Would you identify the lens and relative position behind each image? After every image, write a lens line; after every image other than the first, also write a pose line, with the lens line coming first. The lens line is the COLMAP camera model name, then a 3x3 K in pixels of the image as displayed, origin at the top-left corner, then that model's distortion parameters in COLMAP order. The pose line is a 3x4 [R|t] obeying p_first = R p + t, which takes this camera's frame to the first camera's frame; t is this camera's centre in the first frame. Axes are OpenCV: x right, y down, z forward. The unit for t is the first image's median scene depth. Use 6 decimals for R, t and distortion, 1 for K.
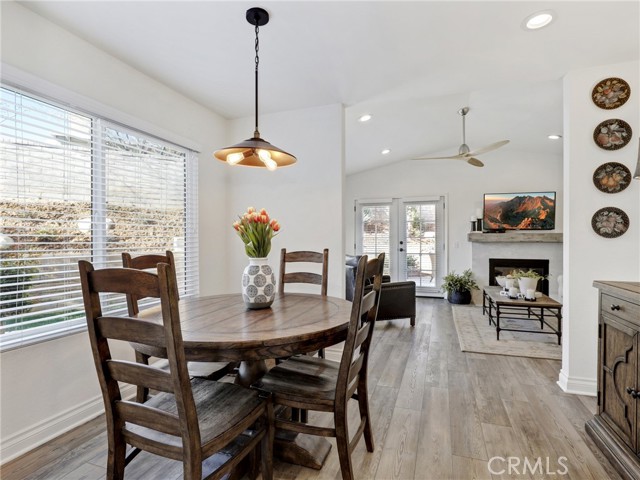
lens RADIAL K [[335.6, 0, 318.4], [0, 335.6, 241.8], [0, 0, 1]] dist [-0.026185, -0.000712]
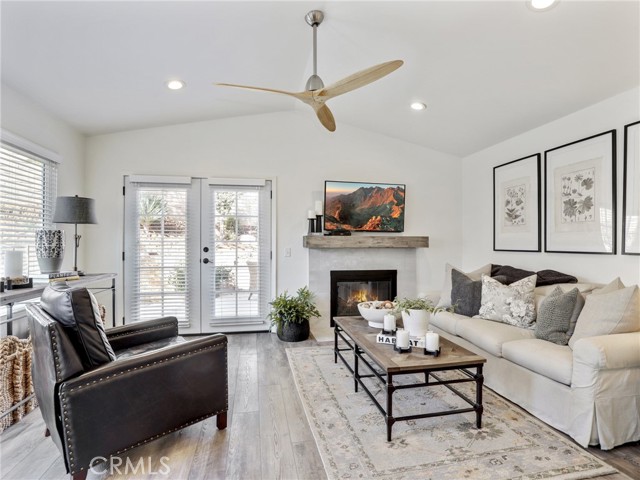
lens RADIAL K [[335.6, 0, 318.4], [0, 335.6, 241.8], [0, 0, 1]] dist [-0.026185, -0.000712]
pose [[0.858572, 0.003660, 0.512680, 0.119196], [0.003113, 0.999919, -0.012352, -0.003776], [-0.512684, 0.012201, 0.858491, 0.397248]]
